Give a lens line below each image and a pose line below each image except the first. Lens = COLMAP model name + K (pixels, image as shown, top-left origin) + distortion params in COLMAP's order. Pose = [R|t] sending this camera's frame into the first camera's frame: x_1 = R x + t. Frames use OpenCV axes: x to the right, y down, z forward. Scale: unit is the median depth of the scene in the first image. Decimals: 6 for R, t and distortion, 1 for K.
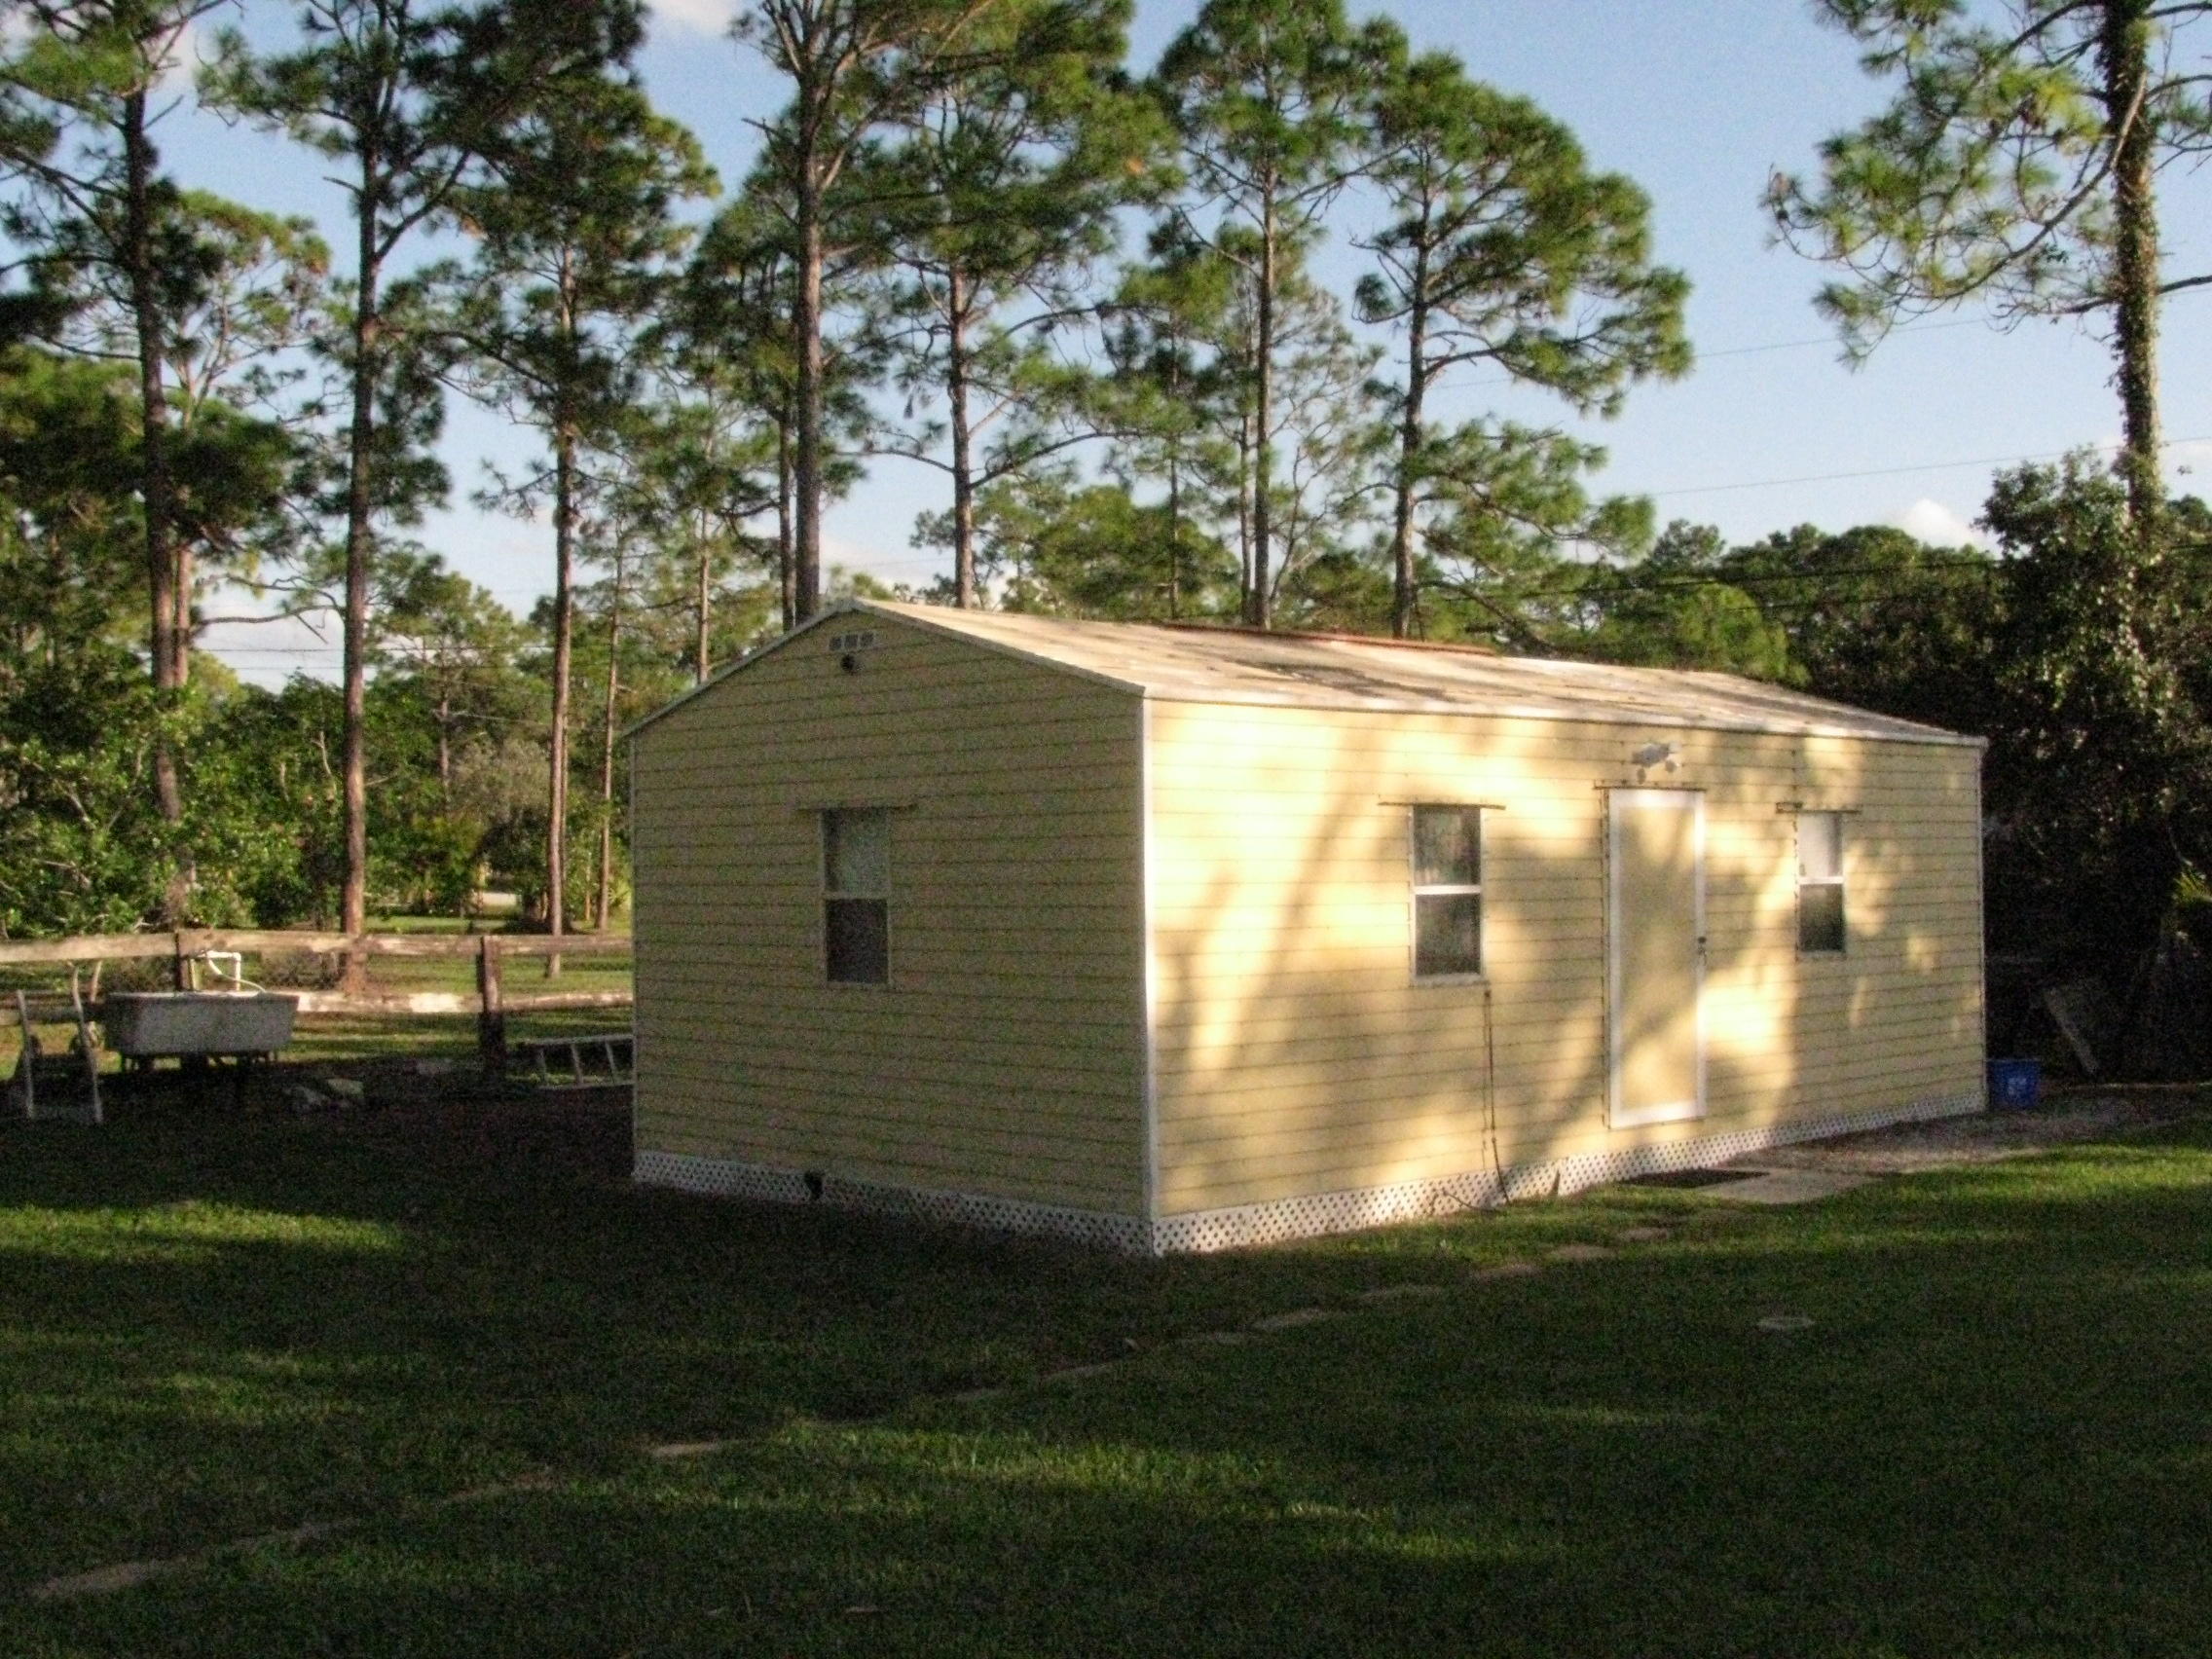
lens RADIAL K [[2689.8, 0, 1106.0], [0, 2689.8, 829.5], [0, 0, 1]] dist [-0.016676, -0.068972]
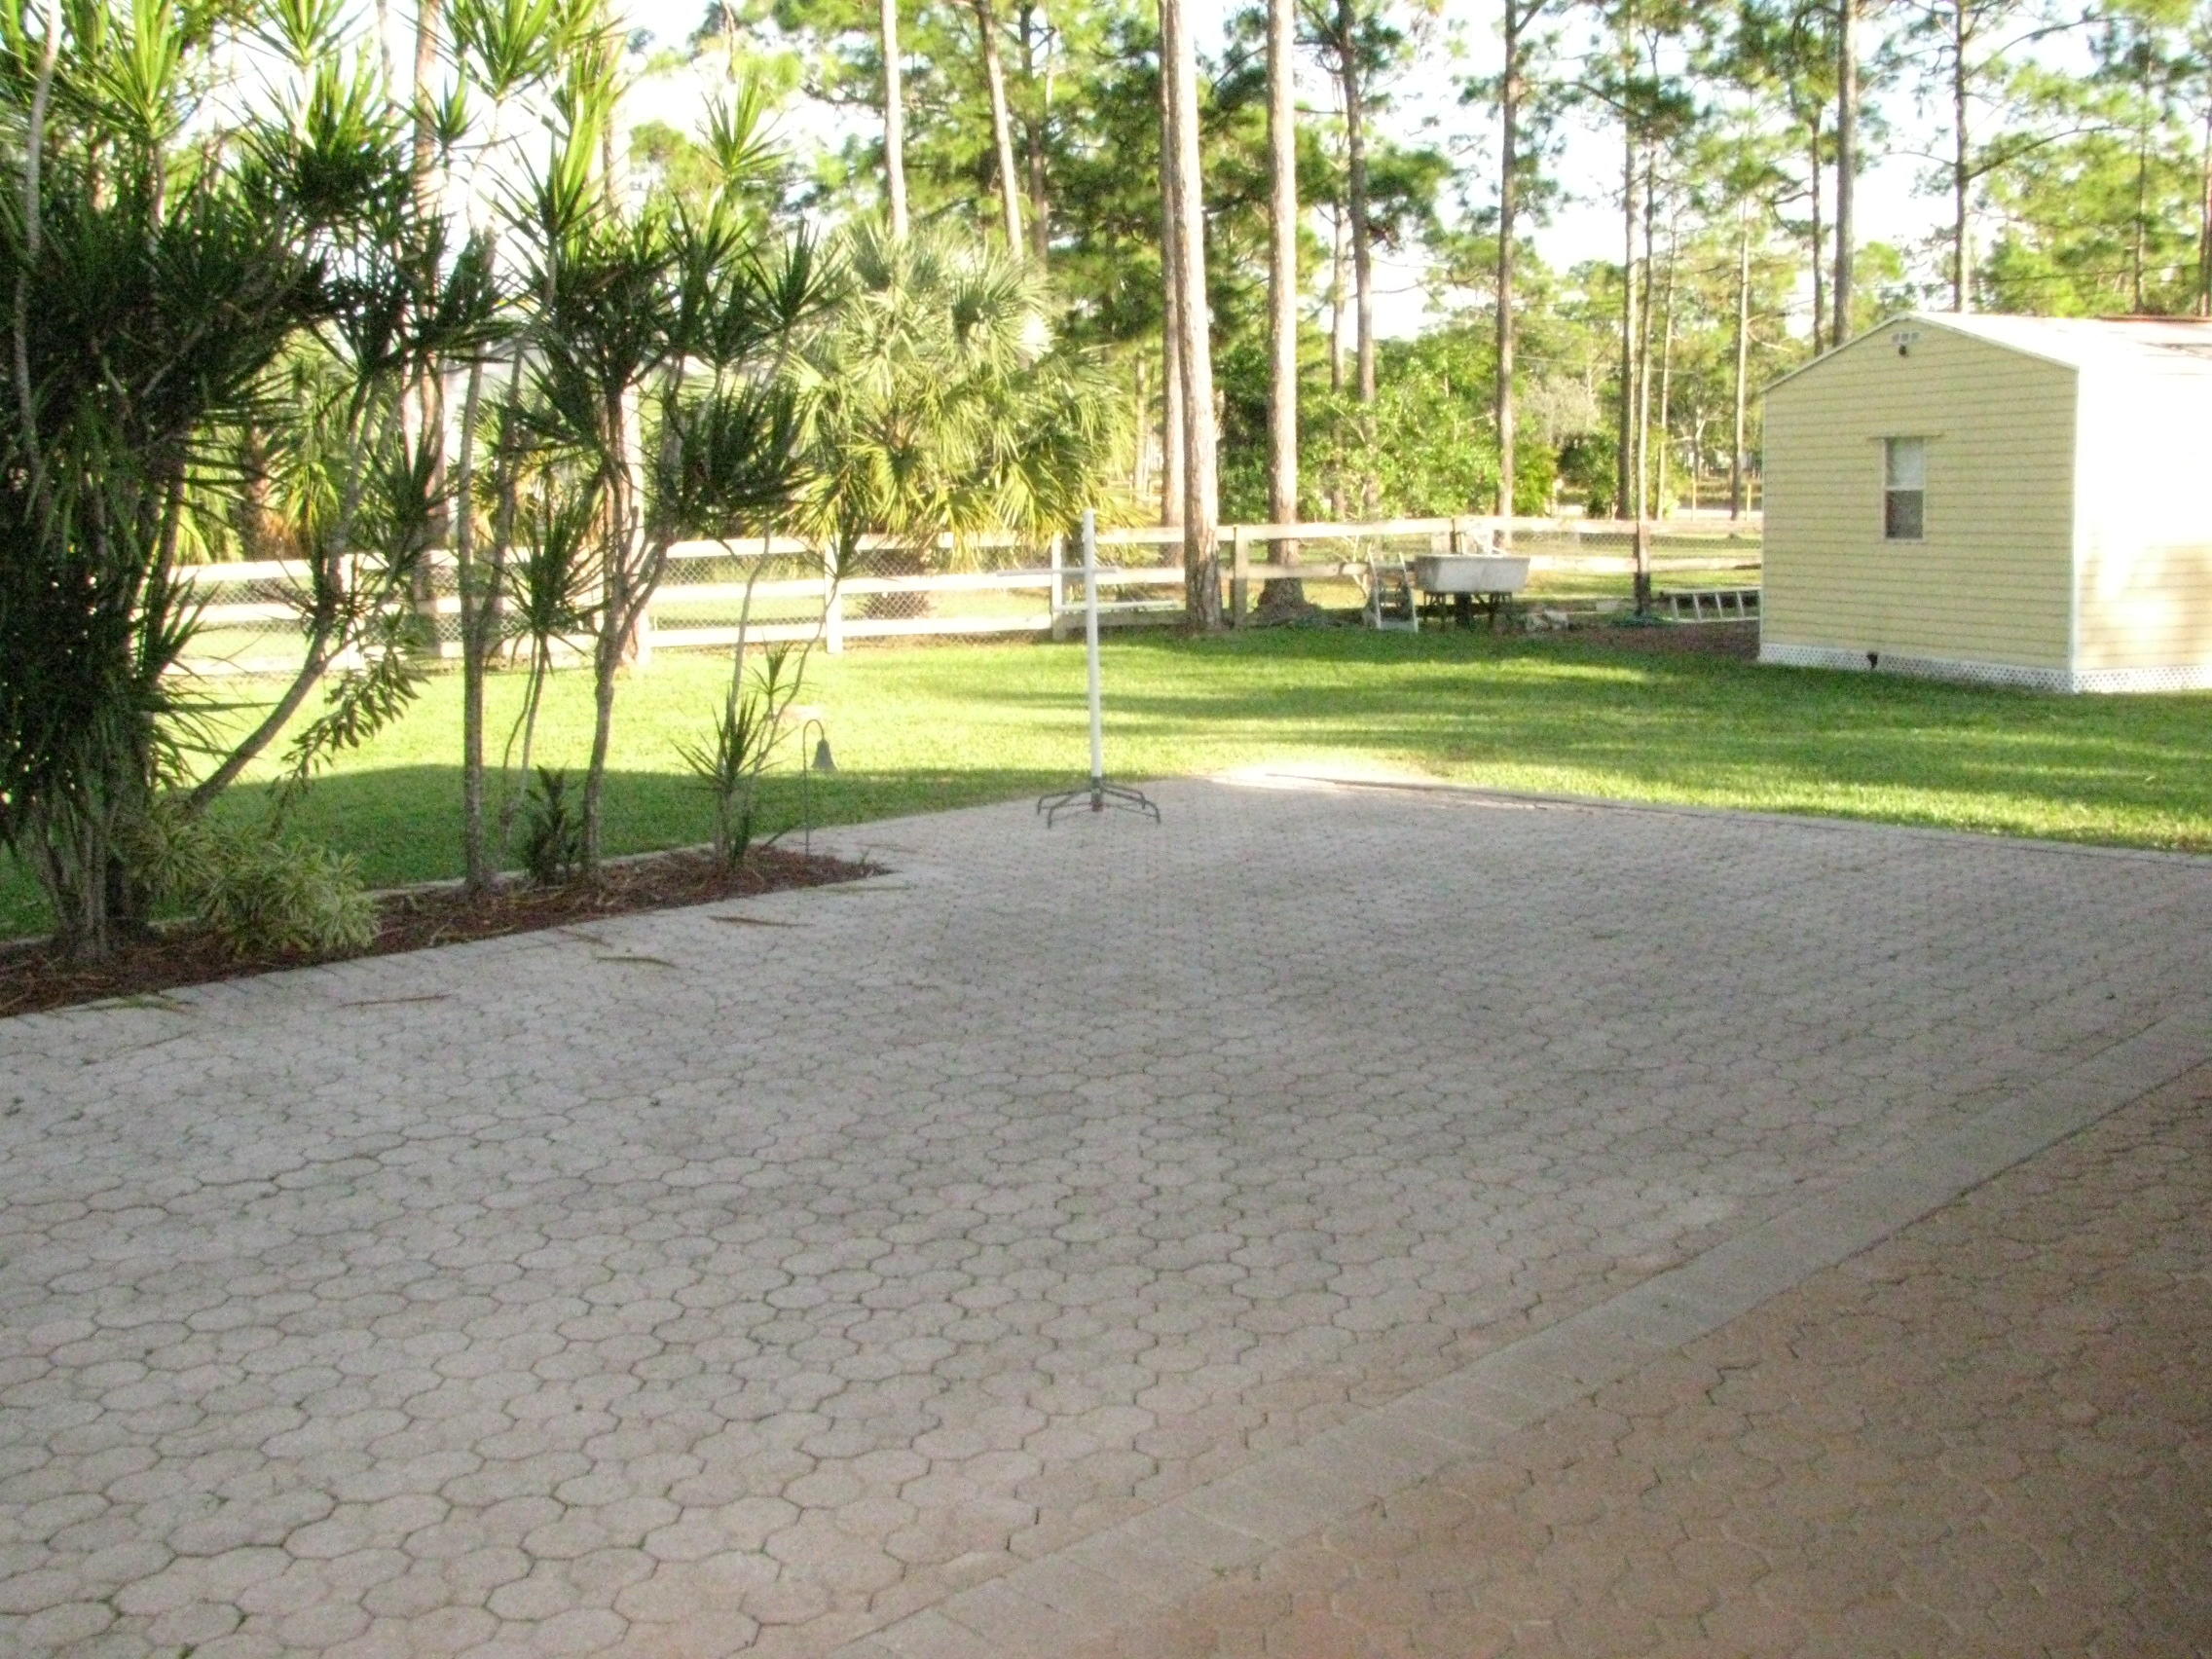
lens RADIAL K [[2280.7, 0, 1136.6], [0, 2280.7, 901.8], [0, 0, 1]] dist [-0.207634, 0.226781]
pose [[0.921417, 0.055059, -0.384654, 0.004227], [0.021429, 0.981204, 0.191781, 0.000406], [0.387984, -0.184954, 0.902918, -0.147807]]
